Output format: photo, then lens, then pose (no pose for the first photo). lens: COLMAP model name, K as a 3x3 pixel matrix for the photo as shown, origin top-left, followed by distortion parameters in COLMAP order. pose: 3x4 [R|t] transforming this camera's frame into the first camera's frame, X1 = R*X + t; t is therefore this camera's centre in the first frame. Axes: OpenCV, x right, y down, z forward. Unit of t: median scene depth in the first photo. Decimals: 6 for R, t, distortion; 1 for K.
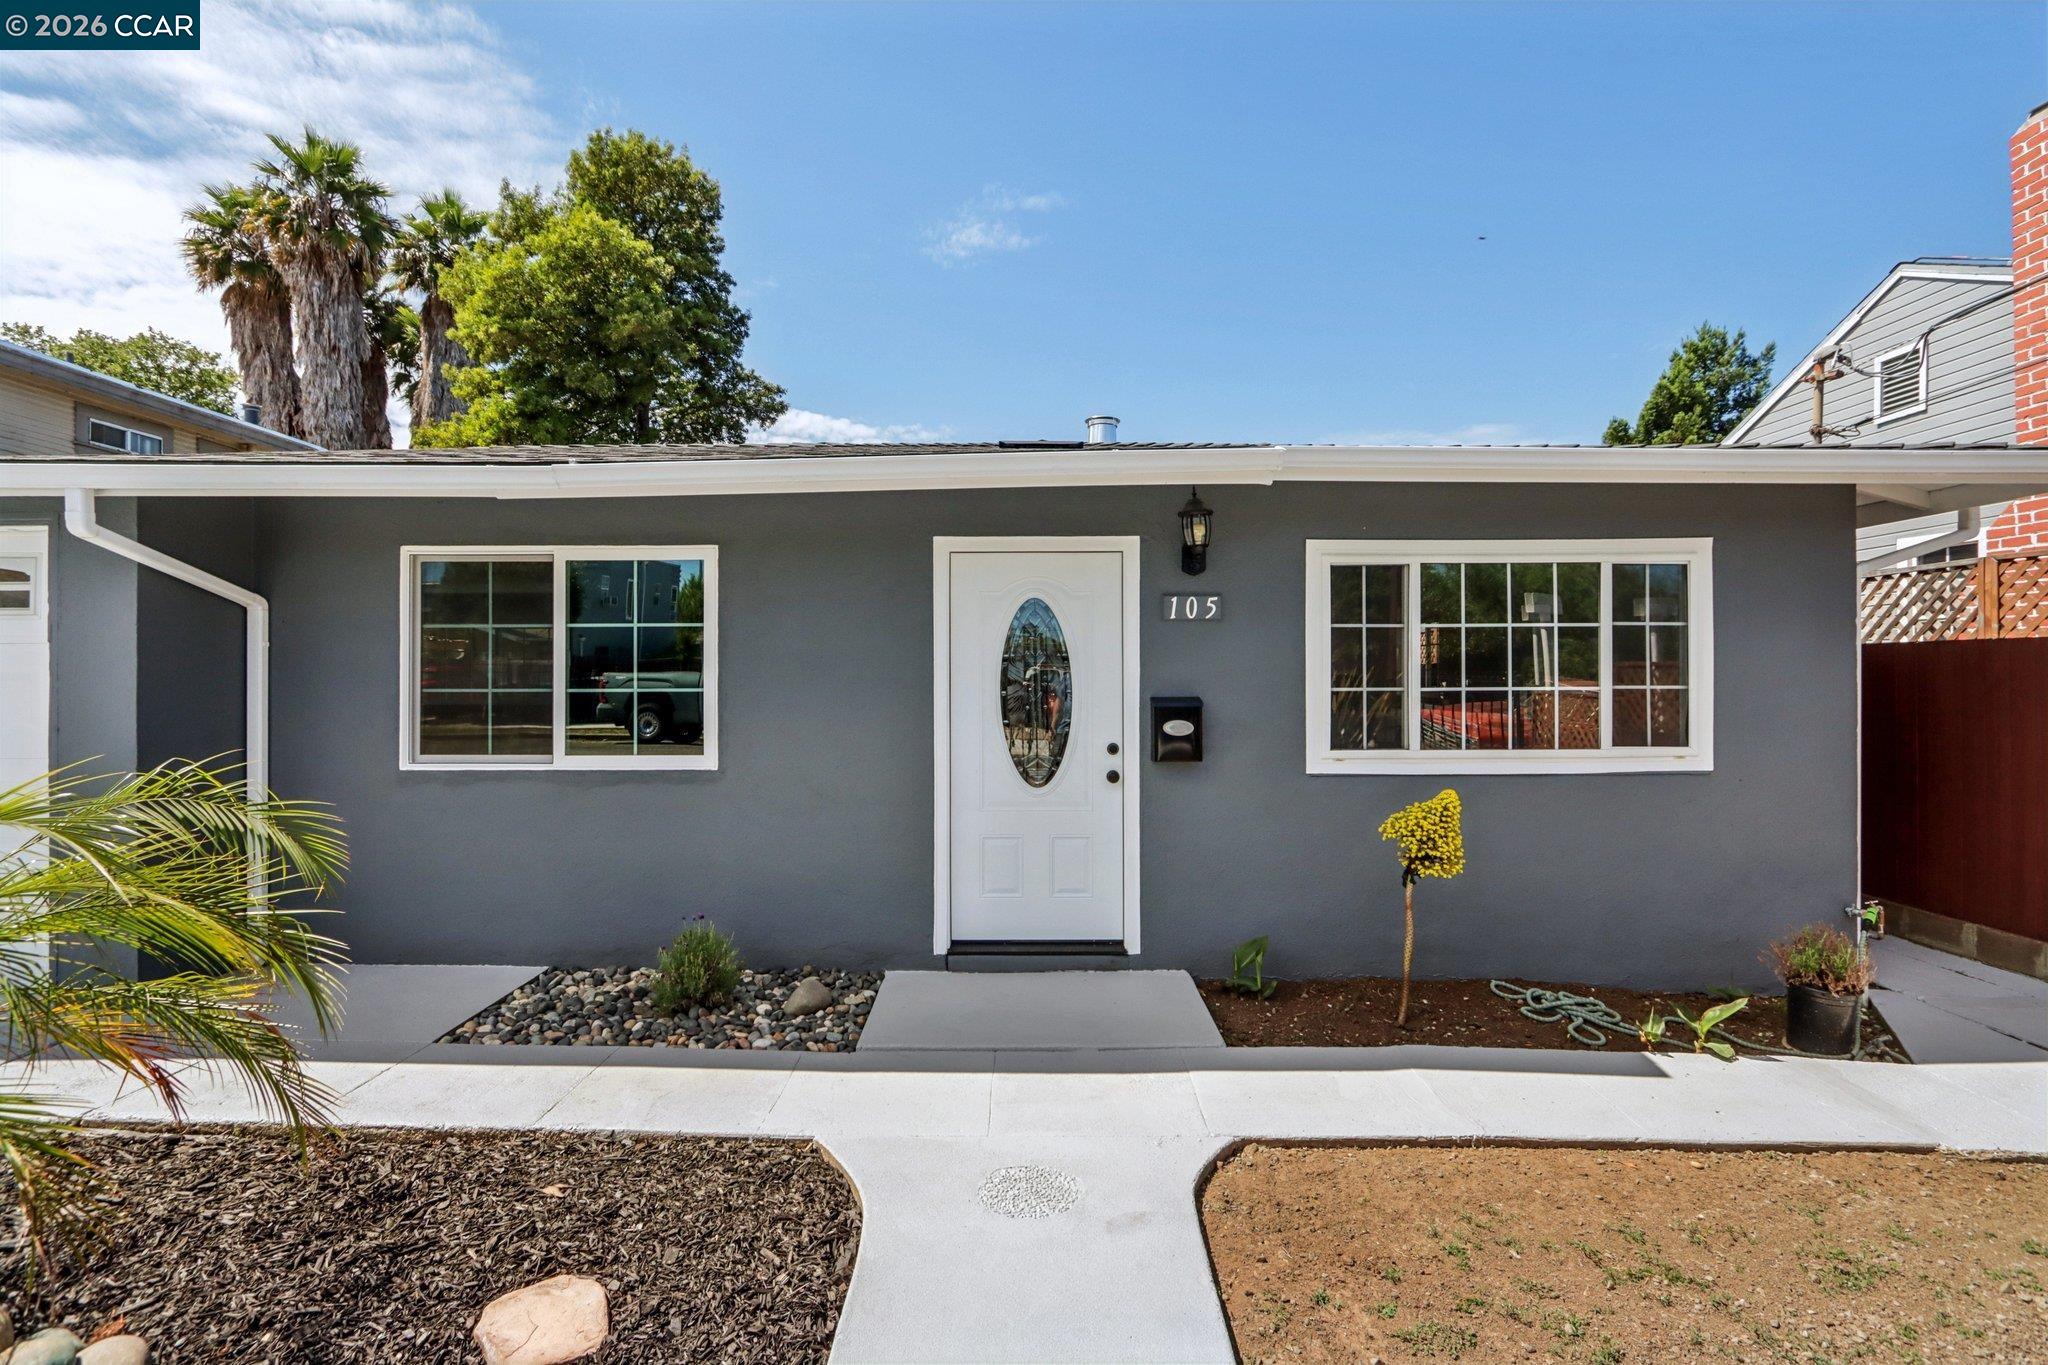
lens RADIAL K [[912.7, 0, 1036.0], [0, 912.7, 676.9], [0, 0, 1]] dist [-0.015859, 0.000018]
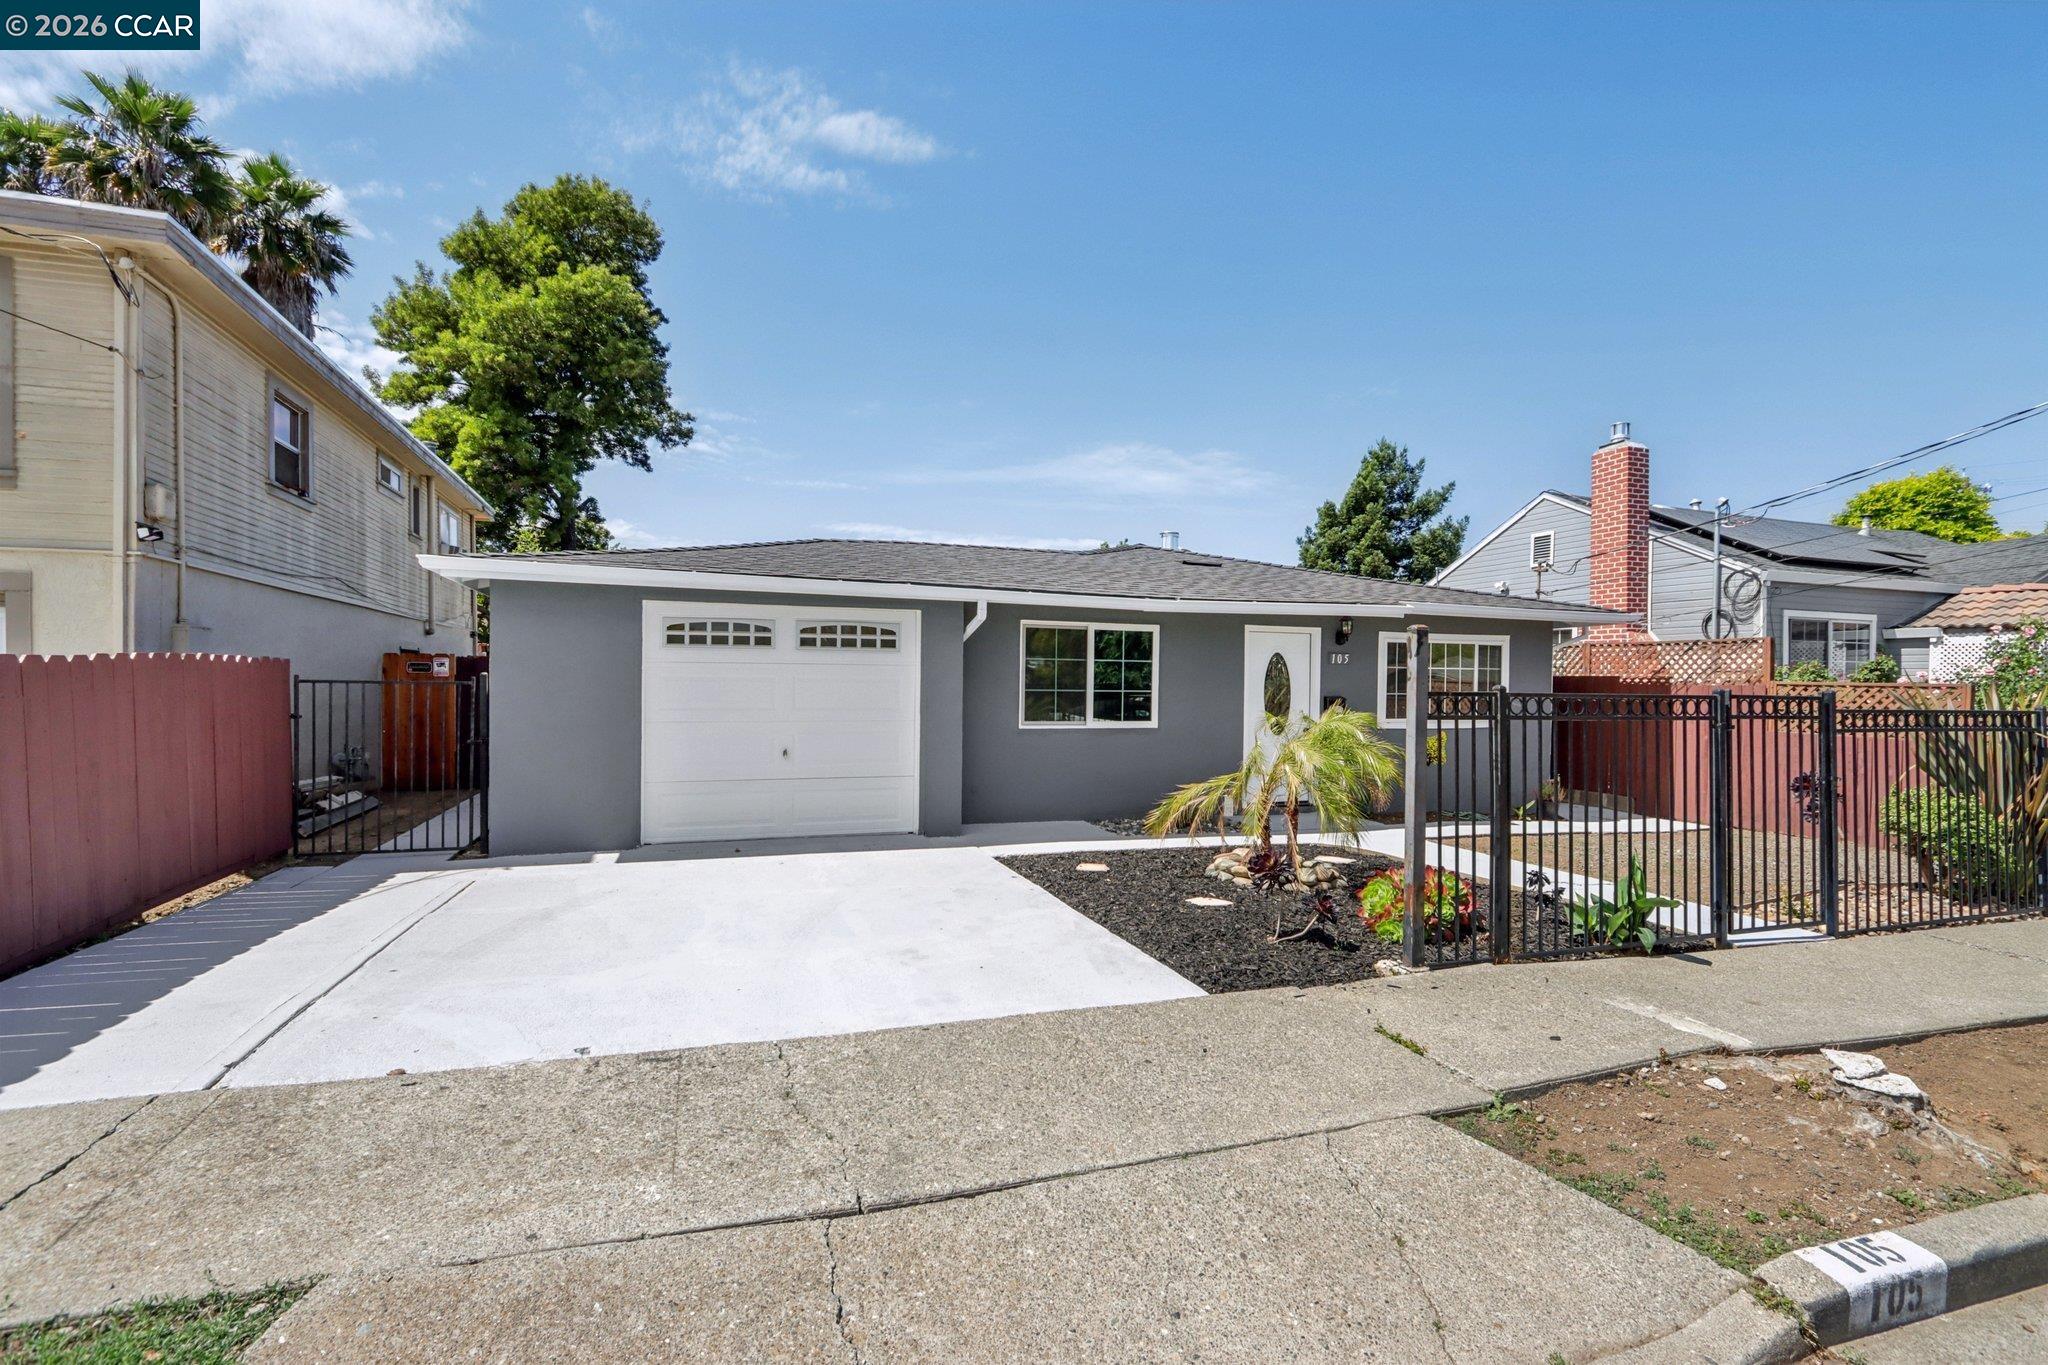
lens RADIAL K [[956.5, 0, 1024.0], [0, 956.5, 682.5], [0, 0, 1]] dist [-0.013602, 0.000547]
pose [[0.940479, 0.013118, 0.339600, -0.296623], [-0.012624, 0.999914, -0.003663, 0.001170], [-0.339618, -0.000842, 0.940563, -0.217201]]
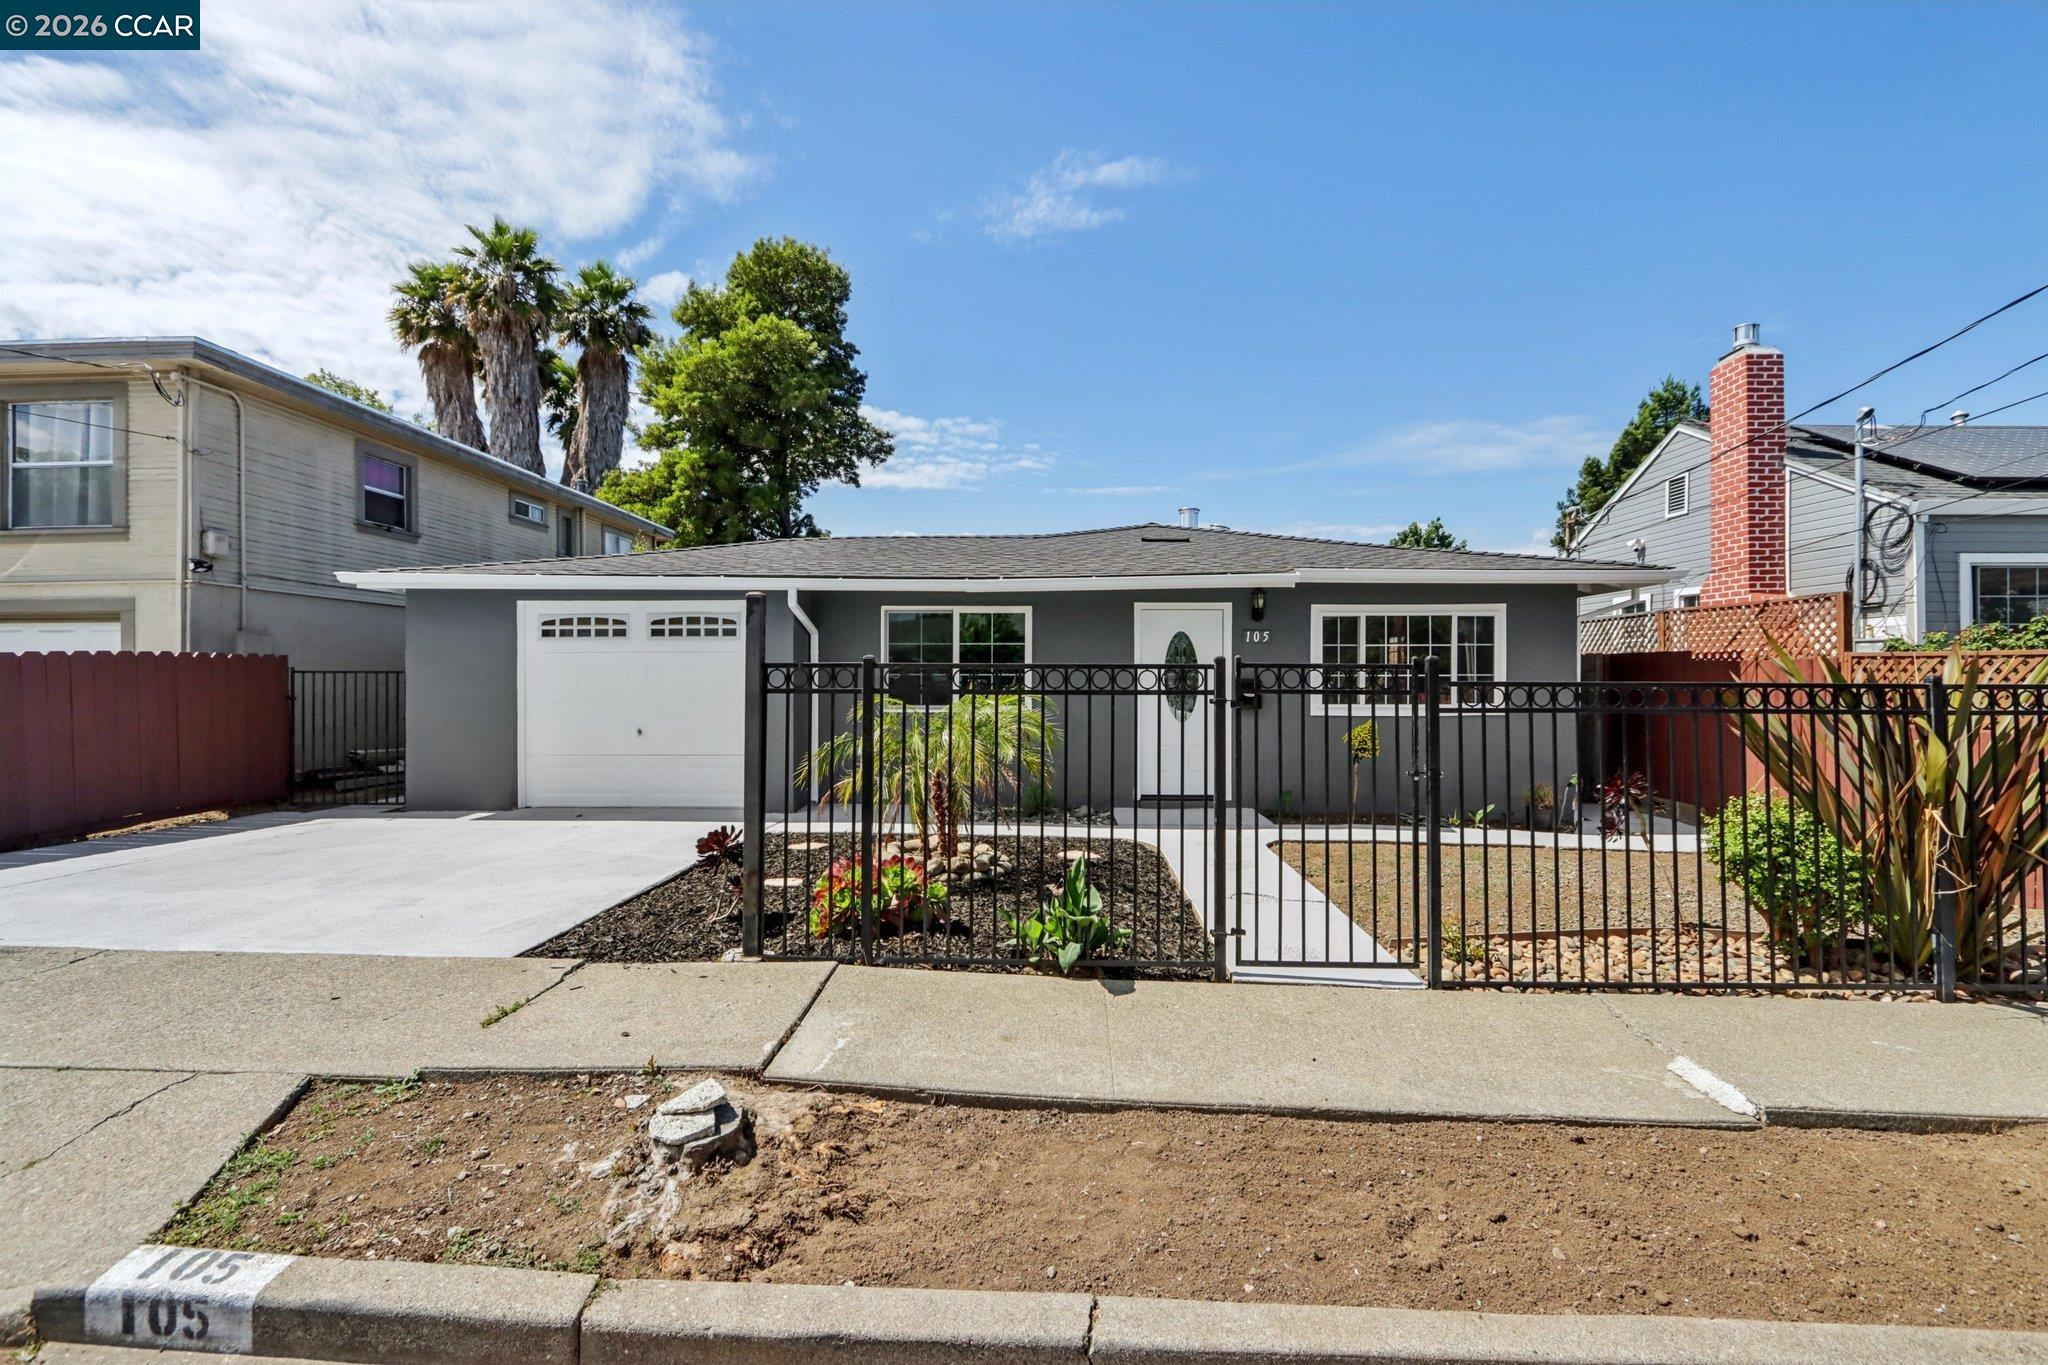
lens RADIAL K [[939.4, 0, 1035.0], [0, 939.4, 664.5], [0, 0, 1]] dist [-0.011631, 0.000103]
pose [[0.999708, 0.002998, -0.023993, -0.059957], [-0.003312, 0.999909, -0.013045, 0.004013], [0.023951, 0.013121, 0.999627, -0.245189]]
